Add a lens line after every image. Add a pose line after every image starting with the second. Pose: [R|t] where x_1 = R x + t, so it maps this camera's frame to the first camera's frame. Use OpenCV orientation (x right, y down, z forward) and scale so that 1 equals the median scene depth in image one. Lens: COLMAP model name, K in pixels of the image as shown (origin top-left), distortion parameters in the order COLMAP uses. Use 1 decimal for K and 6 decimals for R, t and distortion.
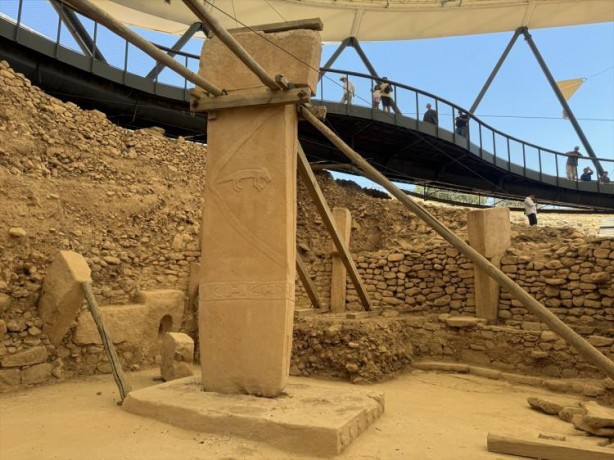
lens RADIAL K [[430.3, 0, 304.0], [0, 430.3, 231.1], [0, 0, 1]] dist [0.032904, -0.000737]
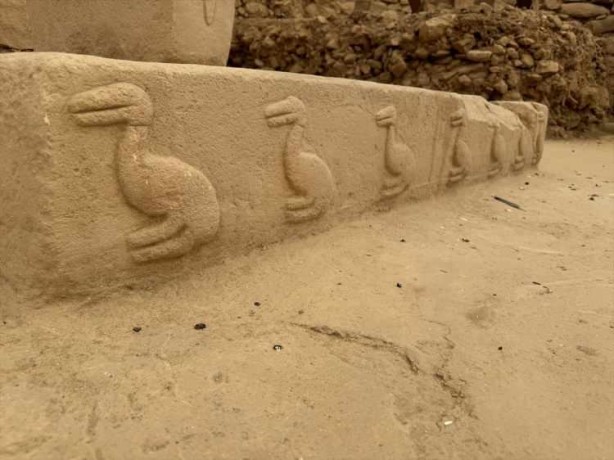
lens RADIAL K [[430.3, 0, 304.0], [0, 430.3, 231.1], [0, 0, 1]] dist [0.032904, -0.000737]
pose [[0.955047, 0.093083, -0.281462, 0.083912], [0.033748, 0.909118, 0.415169, 0.231535], [0.294527, -0.406005, 0.865109, 0.474014]]
